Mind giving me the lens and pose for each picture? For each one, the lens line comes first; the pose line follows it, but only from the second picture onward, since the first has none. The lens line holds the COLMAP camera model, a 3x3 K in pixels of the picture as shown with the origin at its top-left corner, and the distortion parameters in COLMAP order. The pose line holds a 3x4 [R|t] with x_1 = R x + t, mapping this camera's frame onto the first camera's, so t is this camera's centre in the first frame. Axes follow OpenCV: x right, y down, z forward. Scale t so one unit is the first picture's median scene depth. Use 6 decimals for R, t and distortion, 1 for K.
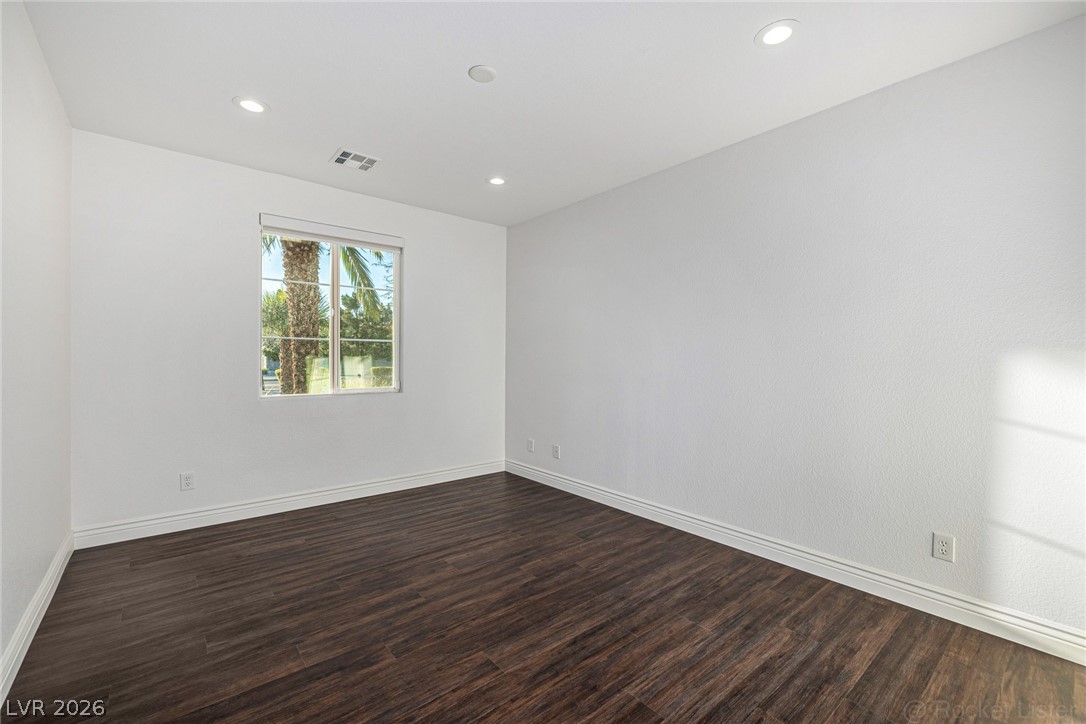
lens RADIAL K [[457.1, 0, 540.8], [0, 457.1, 363.5], [0, 0, 1]] dist [0.004284, -0.001269]
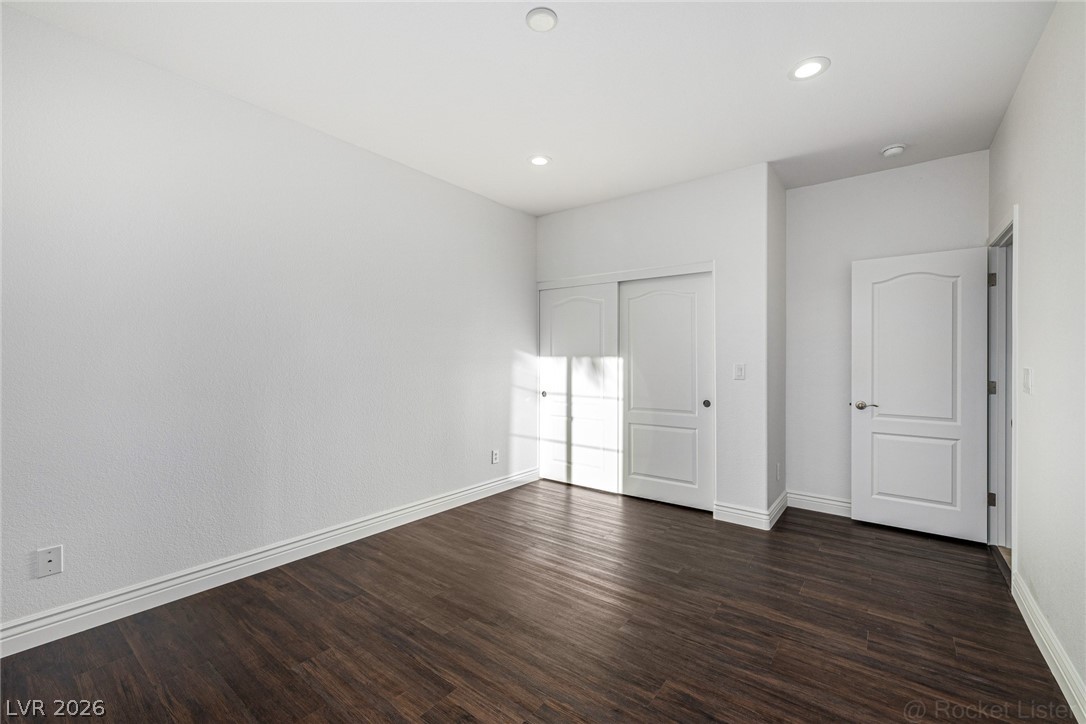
lens RADIAL K [[457.1, 0, 540.6], [0, 457.1, 357.6], [0, 0, 1]] dist [0.004284, -0.001269]
pose [[-0.218976, -0.002526, 0.975727, -0.770769], [0.003718, 0.999987, 0.003423, -0.006892], [-0.975723, 0.004378, -0.218964, 0.960199]]
